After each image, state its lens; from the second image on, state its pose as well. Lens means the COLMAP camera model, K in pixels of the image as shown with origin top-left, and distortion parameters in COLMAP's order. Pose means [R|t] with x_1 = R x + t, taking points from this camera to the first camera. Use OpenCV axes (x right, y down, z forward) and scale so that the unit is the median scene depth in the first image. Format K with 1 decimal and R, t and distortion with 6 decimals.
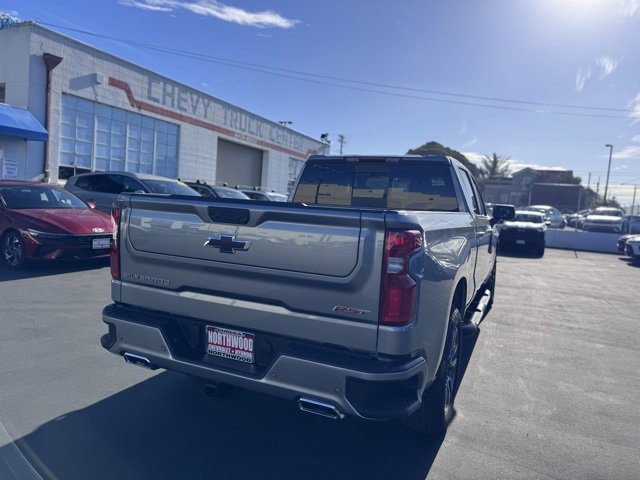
lens RADIAL K [[462.0, 0, 323.0], [0, 462.0, 243.1], [0, 0, 1]] dist [0.046250, -0.056713]
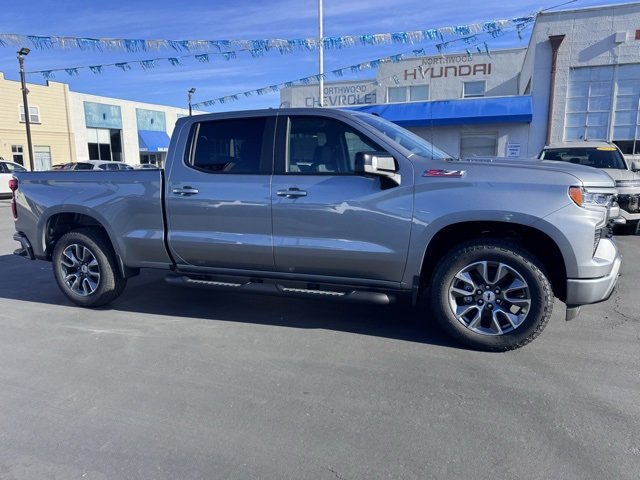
lens RADIAL K [[460.7, 0, 323.7], [0, 460.7, 238.7], [0, 0, 1]] dist [0.051805, -0.062605]
pose [[0.050342, 0.097858, -0.993926, 0.407166], [-0.068366, 0.993191, 0.094323, -0.011750], [0.996389, 0.063202, 0.056689, 0.386296]]
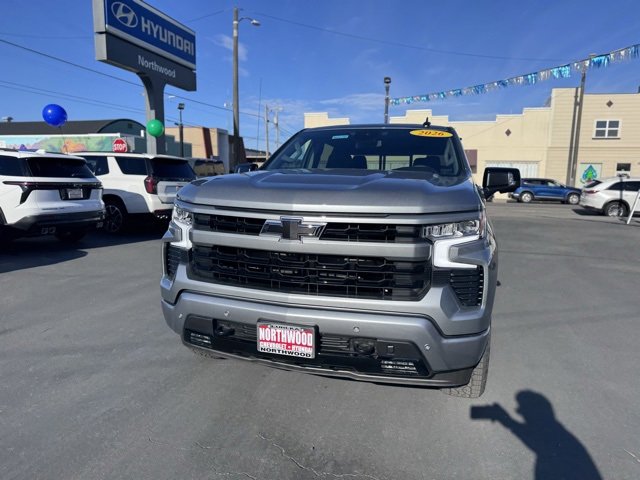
lens RADIAL K [[462.0, 0, 323.0], [0, 462.0, 243.1], [0, 0, 1]] dist [0.046250, -0.056713]
pose [[-0.987531, -0.069729, -0.141139, 0.144376], [-0.098785, 0.972547, 0.210699, -0.055711], [0.122573, 0.222014, -0.967308, 0.744894]]
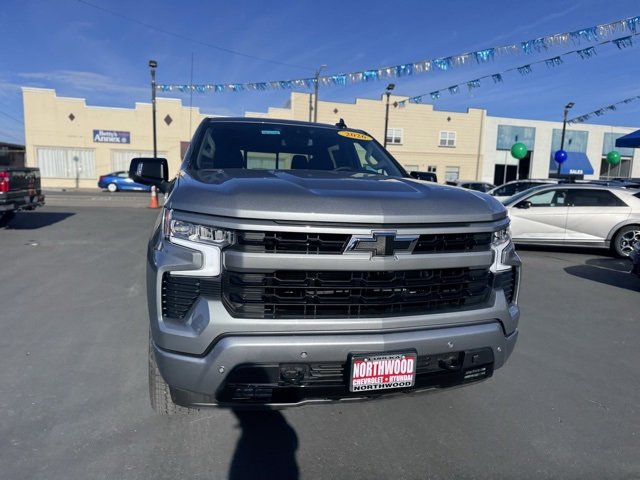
lens RADIAL K [[462.0, 0, 323.0], [0, 462.0, 243.1], [0, 0, 1]] dist [0.046250, -0.056713]
pose [[-0.764915, -0.004662, -0.644115, 0.243382], [-0.139399, 0.977474, 0.158468, -0.044845], [0.628867, 0.211003, -0.748334, 0.675808]]
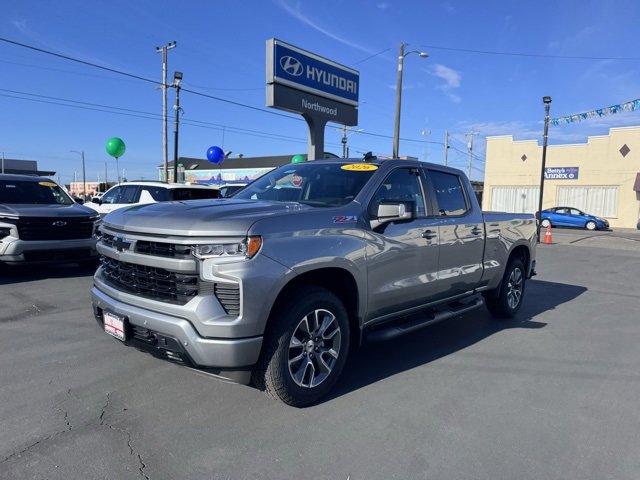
lens RADIAL K [[456.4, 0, 321.6], [0, 456.4, 251.5], [0, 0, 1]] dist [0.078058, -0.102579]
pose [[-0.946111, -0.130005, 0.296601, -0.032436], [-0.067375, 0.974861, 0.212382, -0.075982], [-0.316755, 0.180953, -0.931086, 0.761949]]
